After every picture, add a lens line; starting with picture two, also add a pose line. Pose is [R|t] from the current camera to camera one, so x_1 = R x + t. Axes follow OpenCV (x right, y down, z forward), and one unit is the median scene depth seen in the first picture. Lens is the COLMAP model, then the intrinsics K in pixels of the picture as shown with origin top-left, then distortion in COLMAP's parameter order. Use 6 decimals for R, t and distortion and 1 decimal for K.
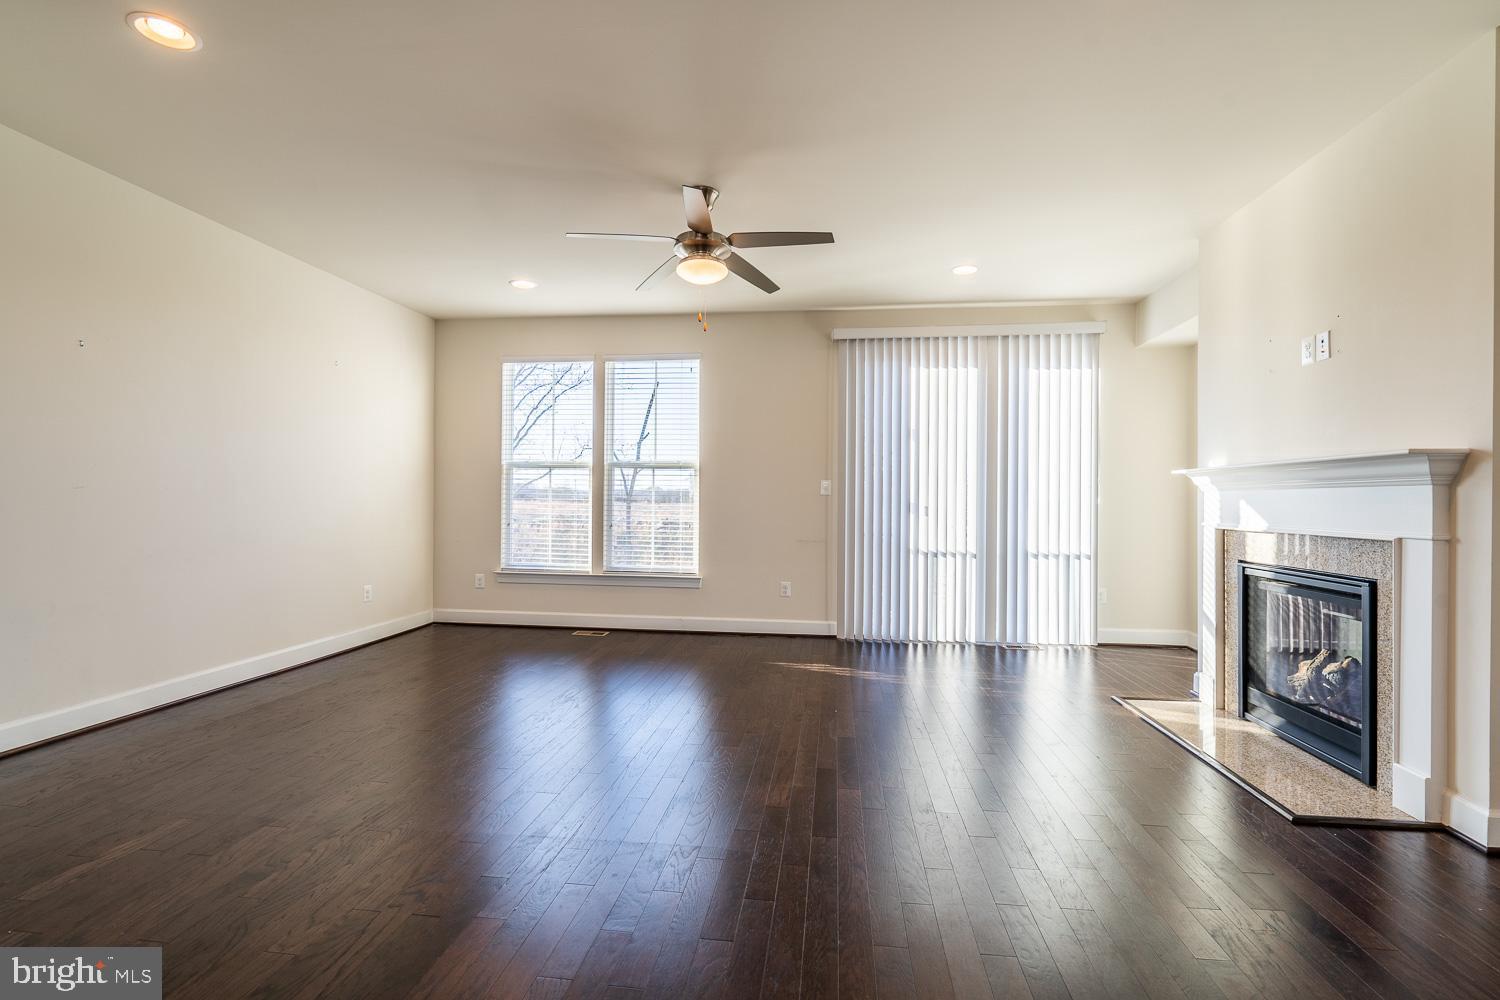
lens RADIAL K [[673.6, 0, 751.8], [0, 673.6, 502.7], [0, 0, 1]] dist [-0.001508, 0.000301]
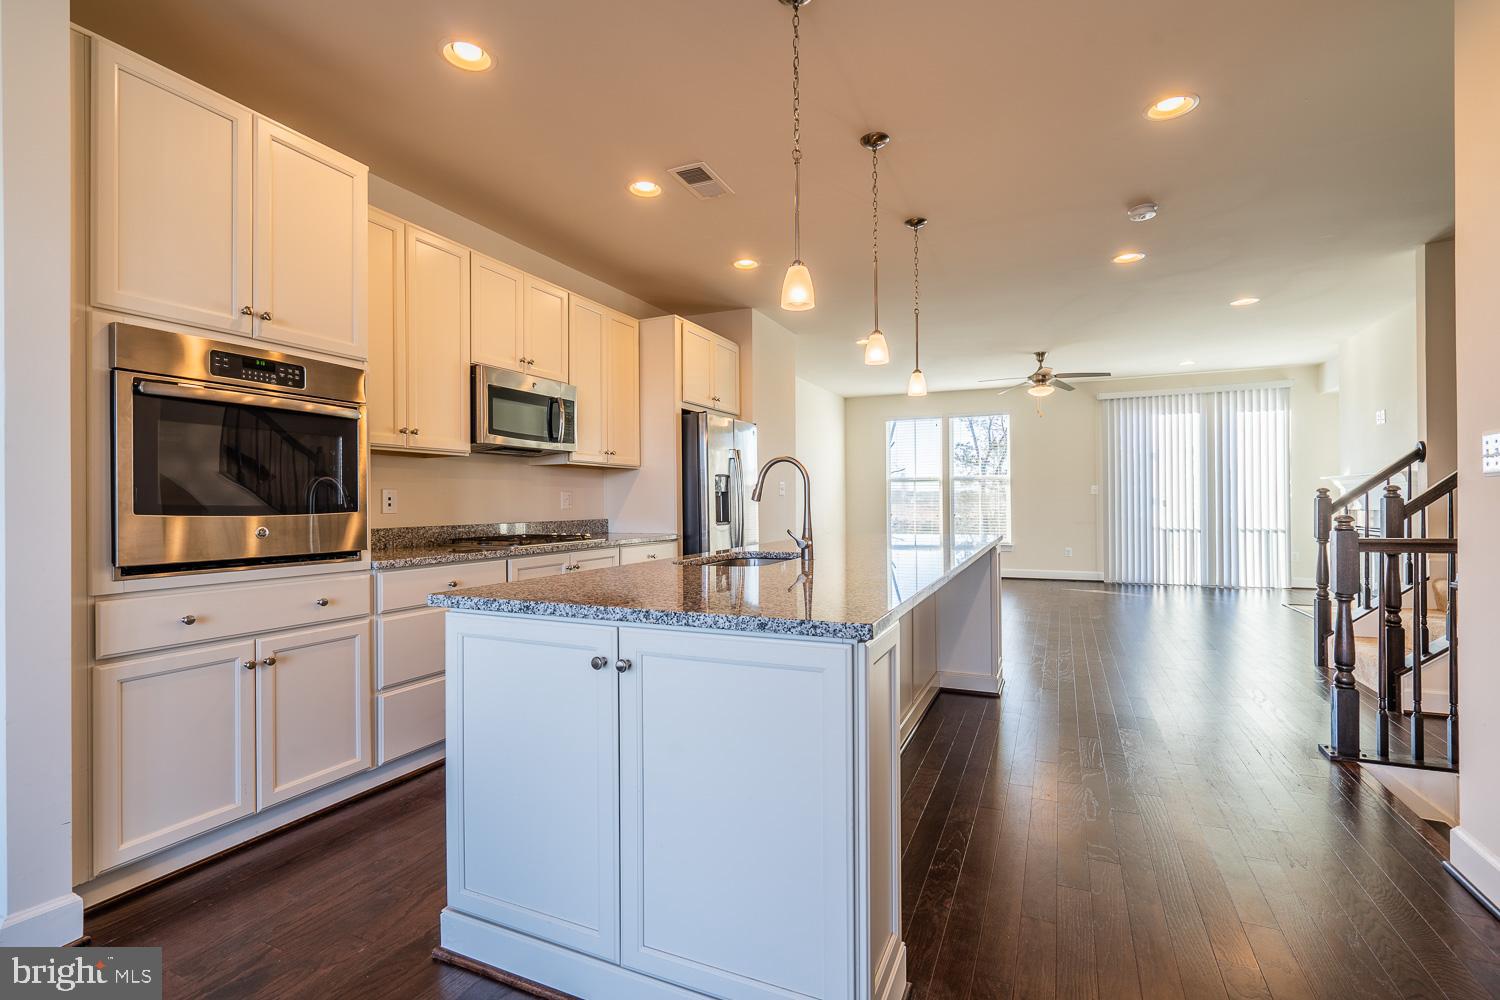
lens RADIAL K [[673.6, 0, 749.4], [0, 673.6, 499.3], [0, 0, 1]] dist [-0.001508, 0.000301]
pose [[0.954378, -0.014684, -0.298241, -0.211321], [0.013445, 0.999890, -0.006203, -0.000526], [0.298299, 0.001910, 0.954470, -0.844885]]
